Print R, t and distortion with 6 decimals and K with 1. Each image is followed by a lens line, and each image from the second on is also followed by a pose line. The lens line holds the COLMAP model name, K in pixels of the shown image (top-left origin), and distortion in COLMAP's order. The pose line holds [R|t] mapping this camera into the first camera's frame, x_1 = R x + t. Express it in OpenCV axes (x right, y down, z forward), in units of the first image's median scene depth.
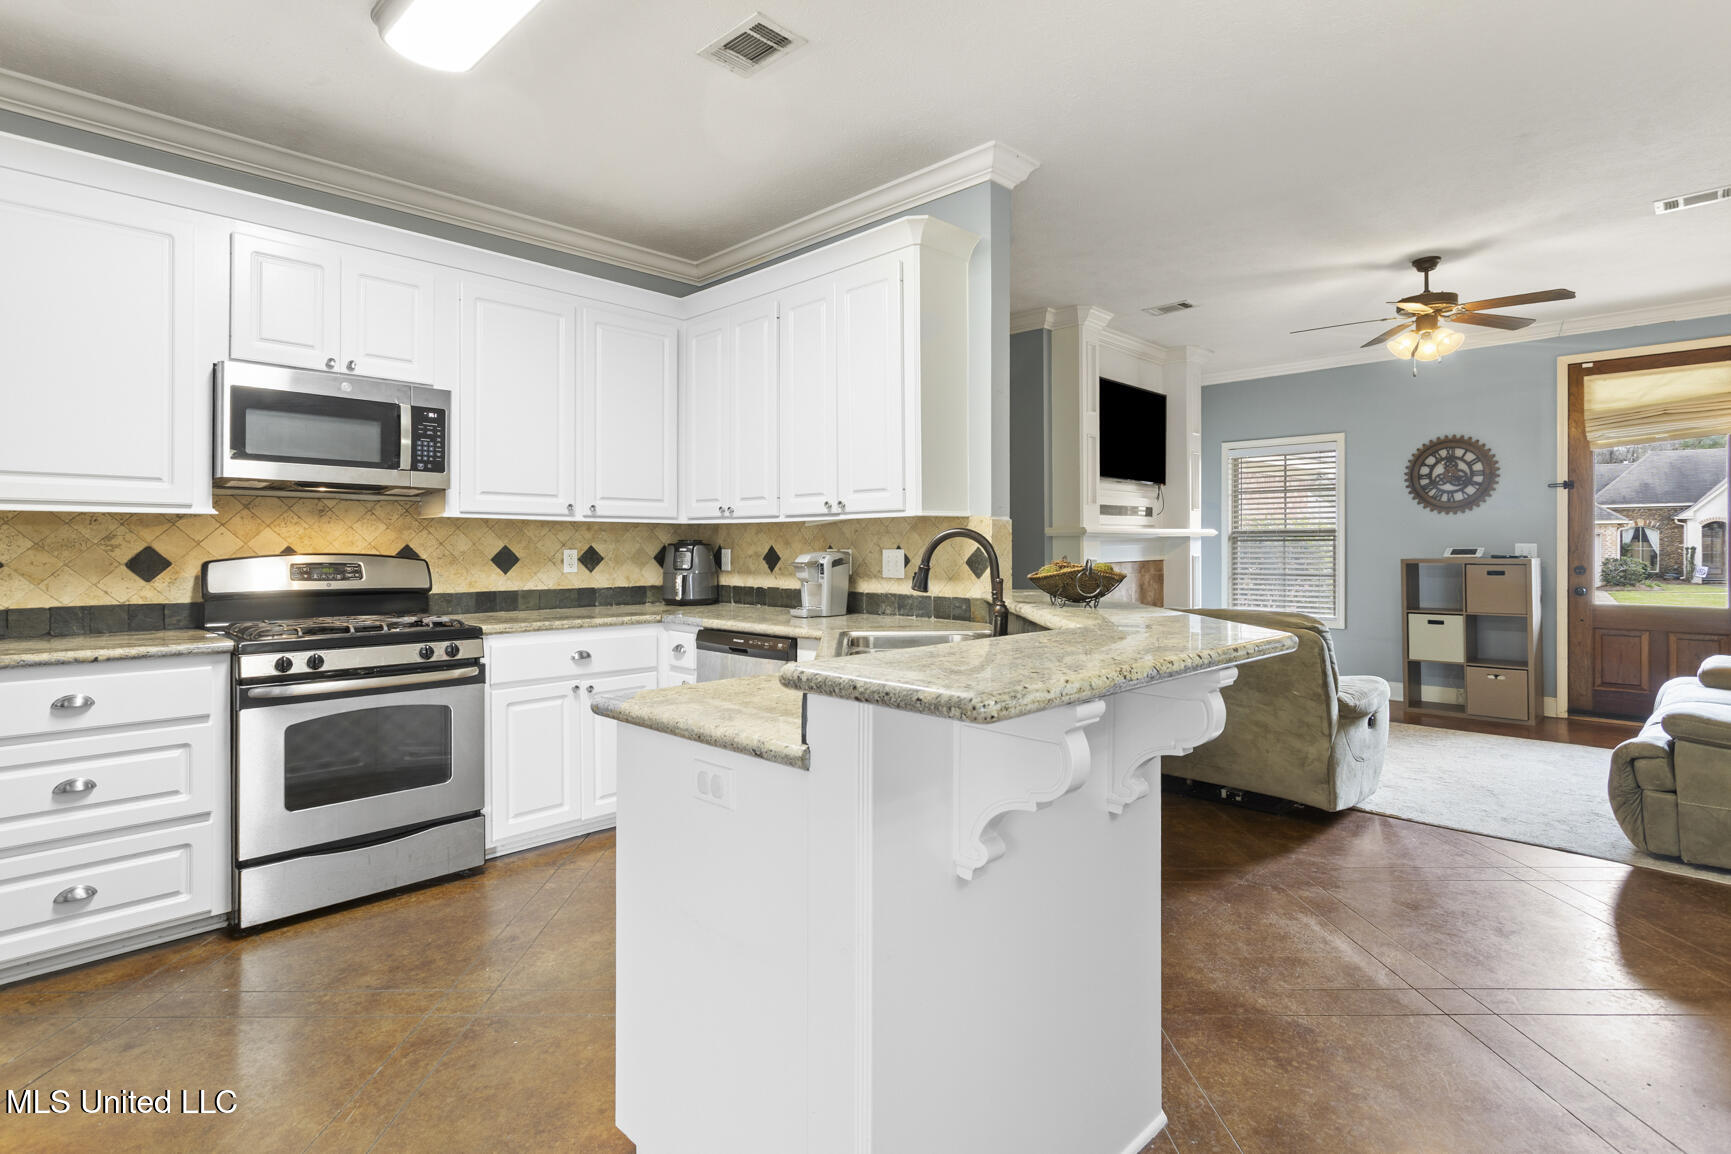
lens RADIAL K [[848.2, 0, 860.5], [0, 848.2, 545.4], [0, 0, 1]] dist [0.001717, 0.002875]
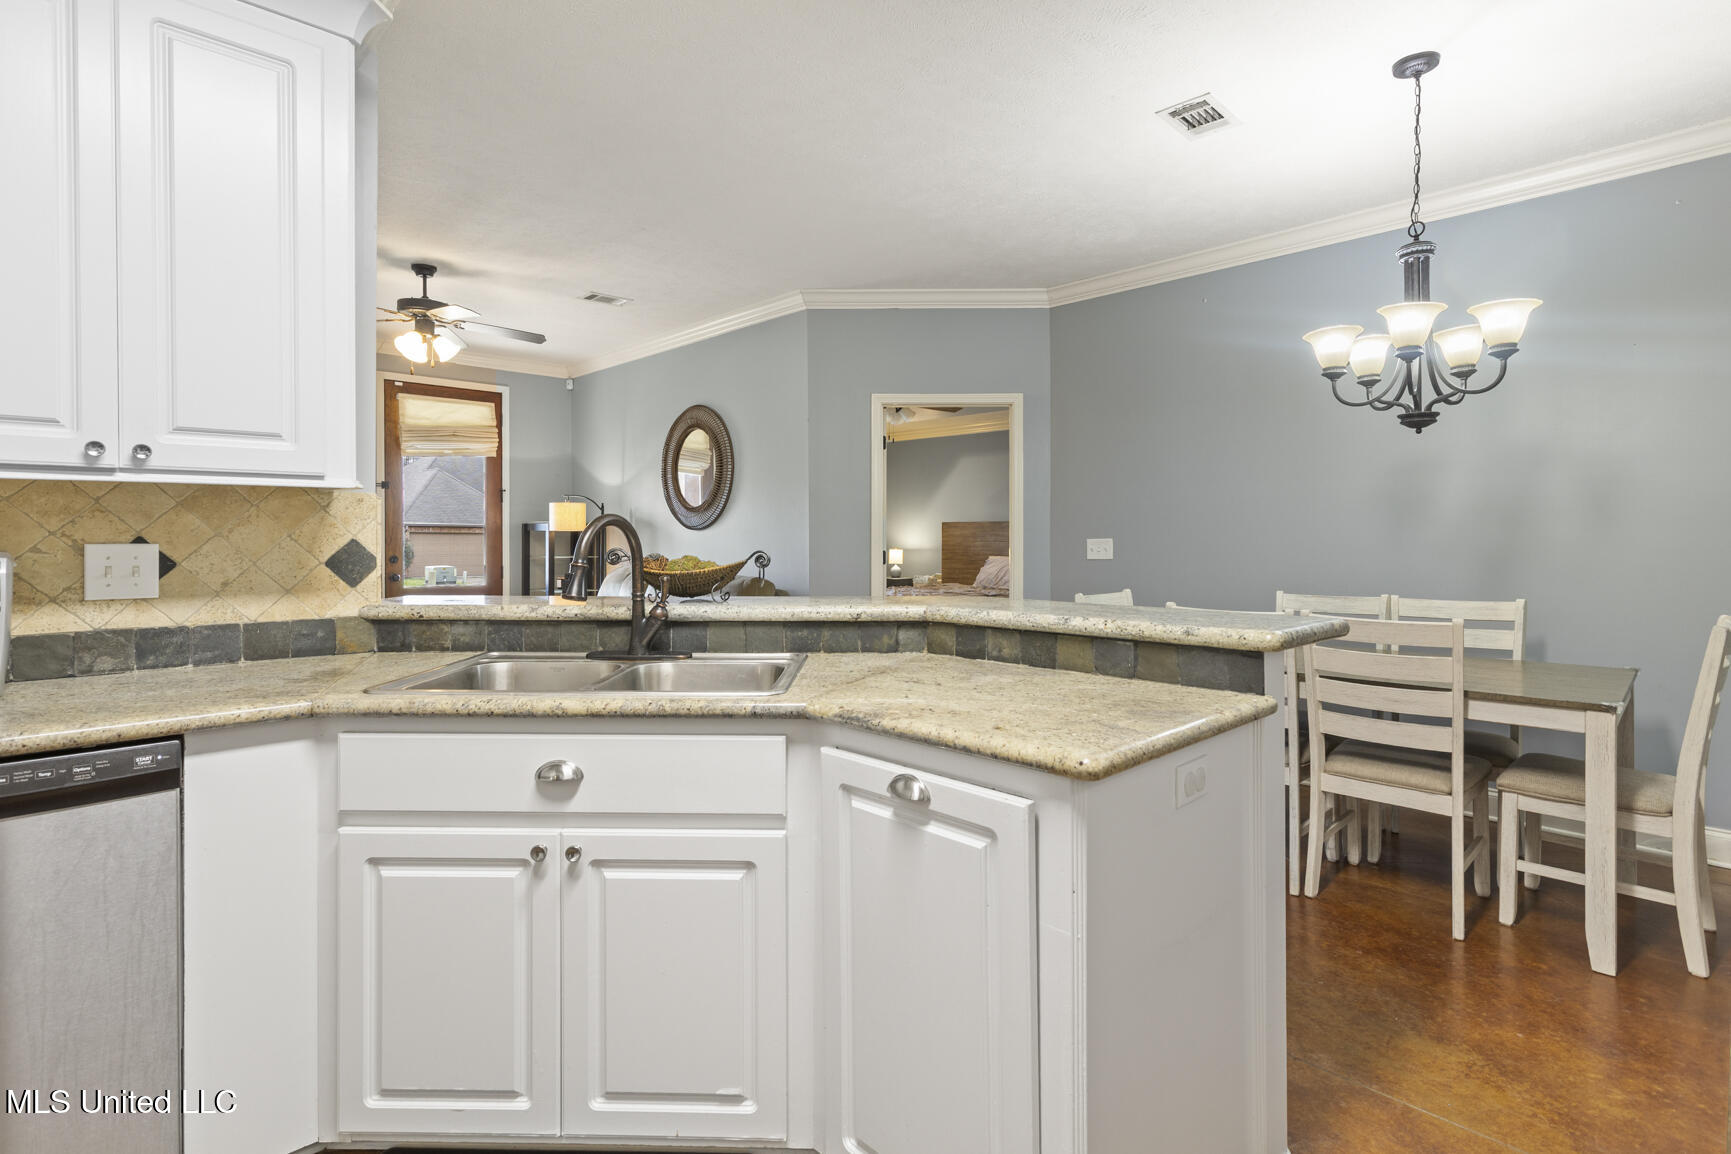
lens RADIAL K [[848.2, 0, 849.1], [0, 848.2, 543.5], [0, 0, 1]] dist [0.001717, 0.002875]
pose [[0.045481, -0.005288, 0.998951, -0.430643], [-0.000632, 0.999986, 0.005323, 0.001221], [-0.998965, -0.000873, 0.045477, 0.502219]]
